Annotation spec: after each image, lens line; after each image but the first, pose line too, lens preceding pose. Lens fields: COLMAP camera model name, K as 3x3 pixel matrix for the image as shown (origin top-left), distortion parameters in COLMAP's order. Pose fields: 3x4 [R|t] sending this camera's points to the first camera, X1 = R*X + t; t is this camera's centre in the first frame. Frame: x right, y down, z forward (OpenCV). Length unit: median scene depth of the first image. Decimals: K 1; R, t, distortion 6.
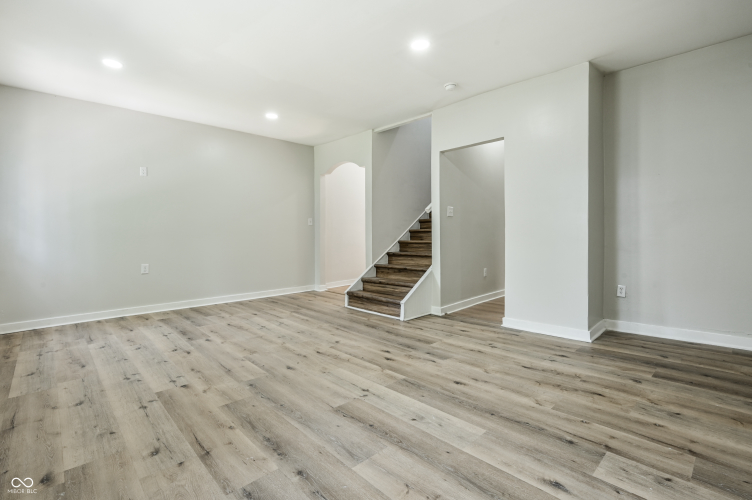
lens RADIAL K [[345.5, 0, 372.1], [0, 345.5, 244.3], [0, 0, 1]] dist [0.002705, 0.001060]
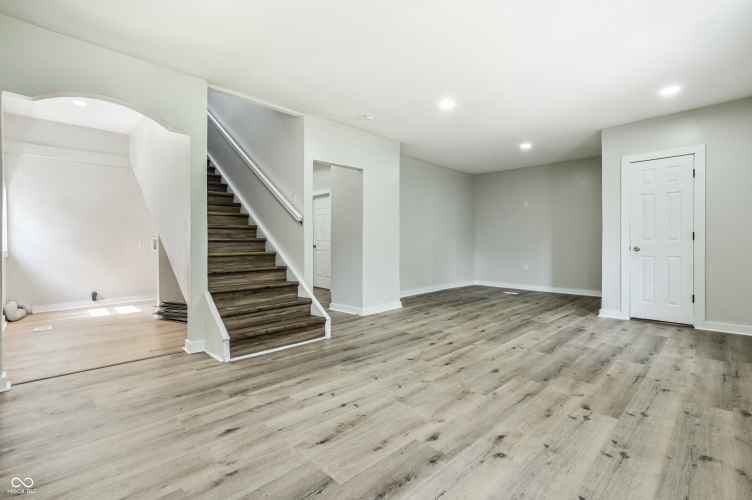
lens RADIAL K [[345.5, 0, 372.3], [0, 345.5, 249.2], [0, 0, 1]] dist [0.002705, 0.001060]
pose [[-0.017308, -0.006884, 0.999827, -1.317514], [0.031770, 0.999468, 0.007431, -0.027156], [-0.999345, 0.031893, -0.017080, 1.433248]]
